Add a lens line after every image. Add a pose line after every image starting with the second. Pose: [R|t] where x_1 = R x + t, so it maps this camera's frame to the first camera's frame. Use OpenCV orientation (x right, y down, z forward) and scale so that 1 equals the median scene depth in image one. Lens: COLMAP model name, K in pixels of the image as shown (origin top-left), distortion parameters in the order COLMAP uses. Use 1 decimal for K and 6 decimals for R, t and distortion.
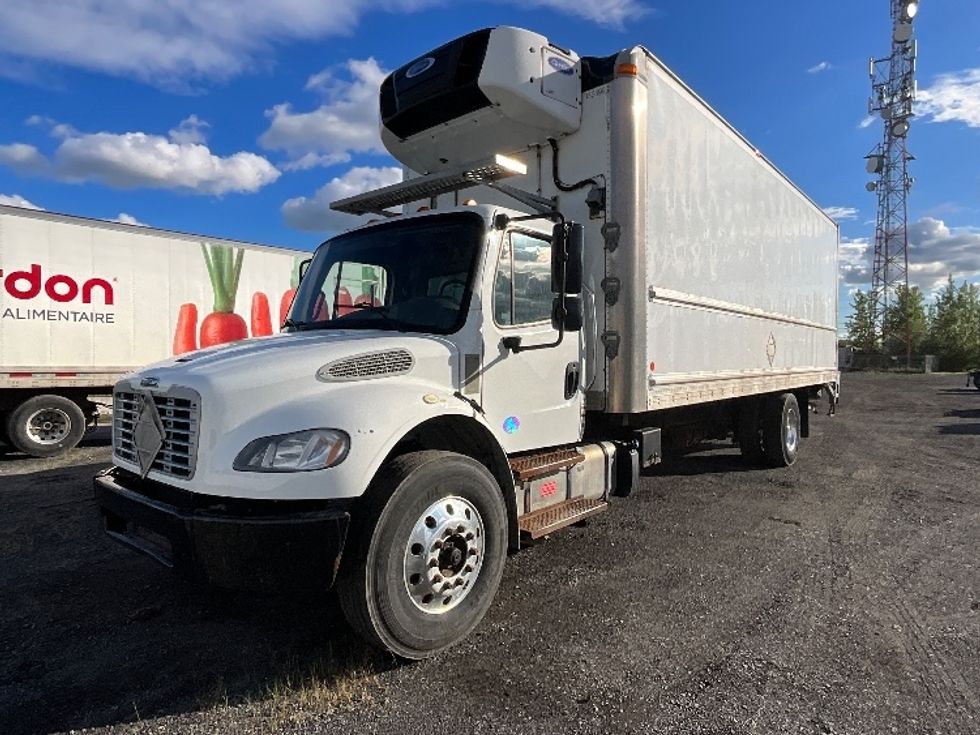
lens RADIAL K [[606.7, 0, 490.0], [0, 606.7, 367.5], [0, 0, 1]] dist [-0.006950, -0.000554]
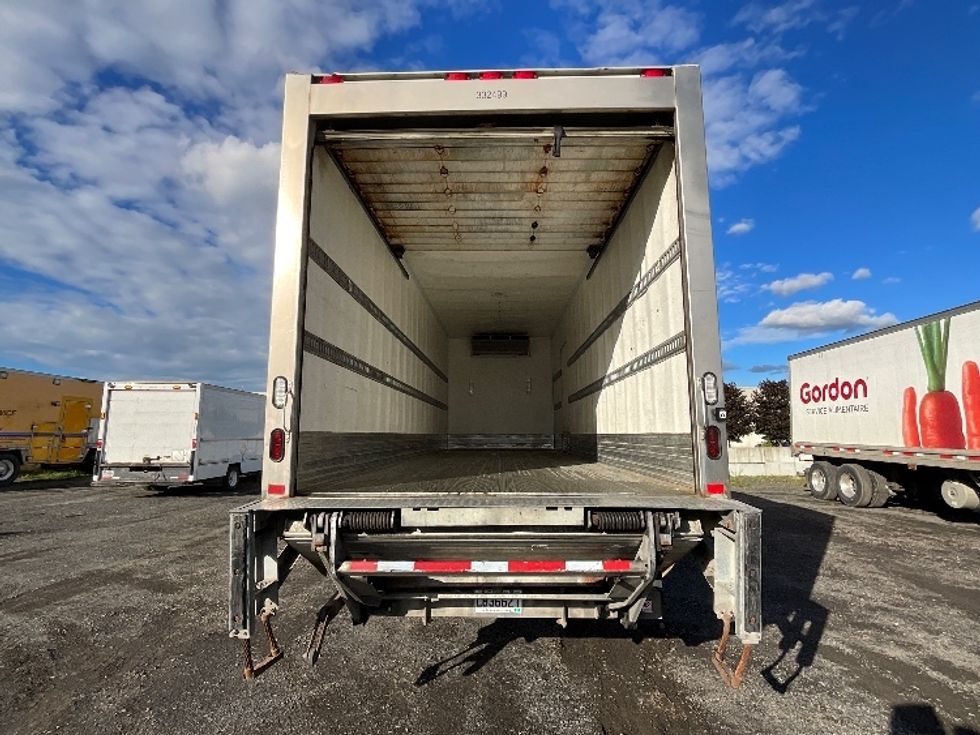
lens RADIAL K [[474.4, 0, 490.0], [0, 474.4, 367.5], [0, 0, 1]] dist [-0.005040, 0.001216]
pose [[-0.791525, -0.079722, -0.605915, 0.581847], [-0.002658, 0.991895, -0.127034, -0.032870], [0.611131, -0.098939, -0.785321, 1.191553]]
